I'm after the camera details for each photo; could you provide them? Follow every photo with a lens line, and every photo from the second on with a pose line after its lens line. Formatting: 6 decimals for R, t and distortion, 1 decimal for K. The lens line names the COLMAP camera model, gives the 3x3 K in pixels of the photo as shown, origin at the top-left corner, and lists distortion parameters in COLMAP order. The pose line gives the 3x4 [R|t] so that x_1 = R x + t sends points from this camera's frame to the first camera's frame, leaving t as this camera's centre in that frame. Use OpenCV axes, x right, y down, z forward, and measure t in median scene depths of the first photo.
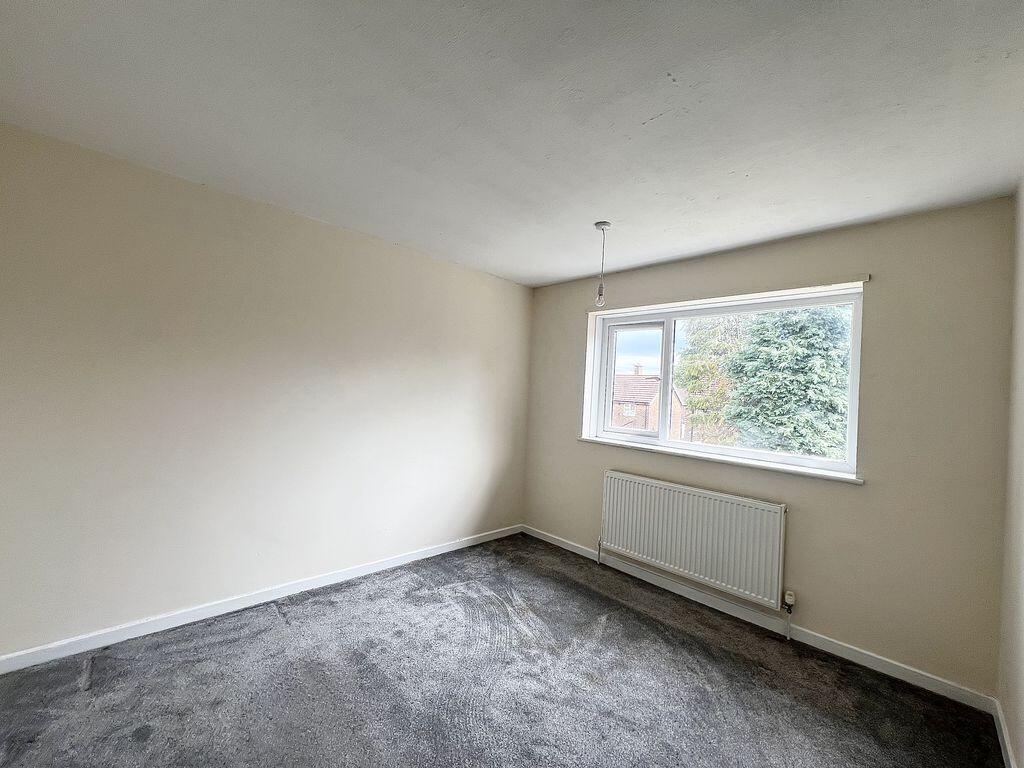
lens RADIAL K [[409.8, 0, 512.0], [0, 409.8, 384.0], [0, 0, 1]] dist [0.001422, 0.000006]
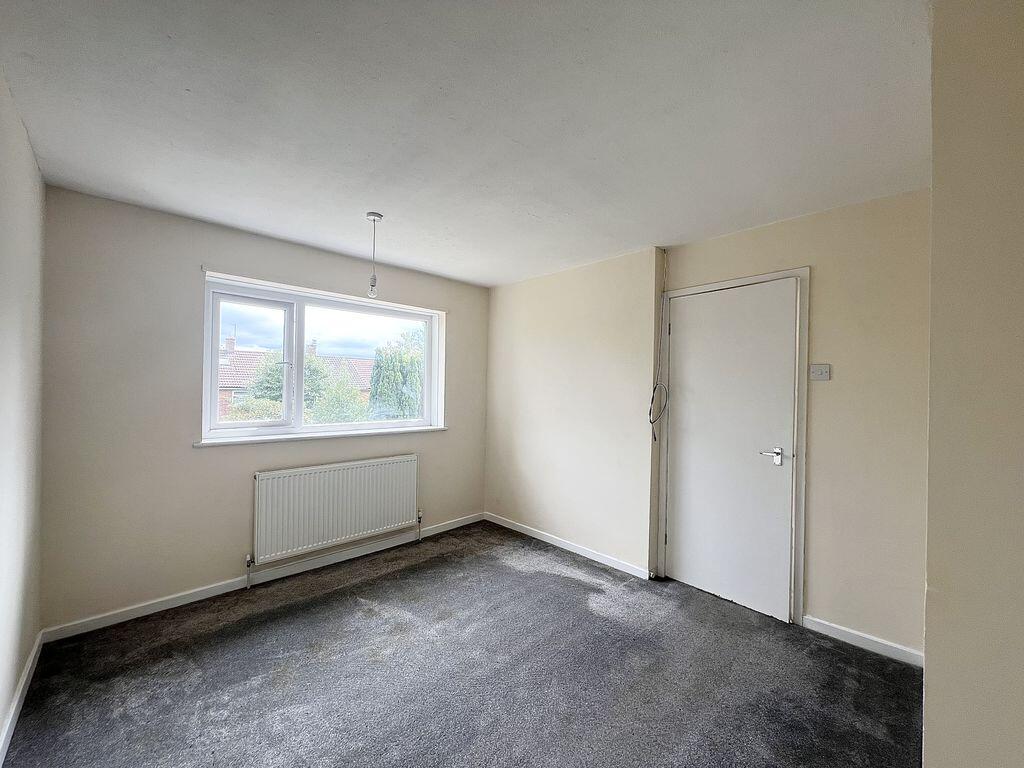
lens RADIAL K [[432.8, 0, 512.0], [0, 432.8, 384.0], [0, 0, 1]] dist [-0.000508, 0.000255]
pose [[-0.008687, -0.050772, 0.998672, -0.792707], [-0.034410, 0.998134, 0.050445, -0.040610], [-0.999370, -0.033926, -0.010418, 0.614162]]
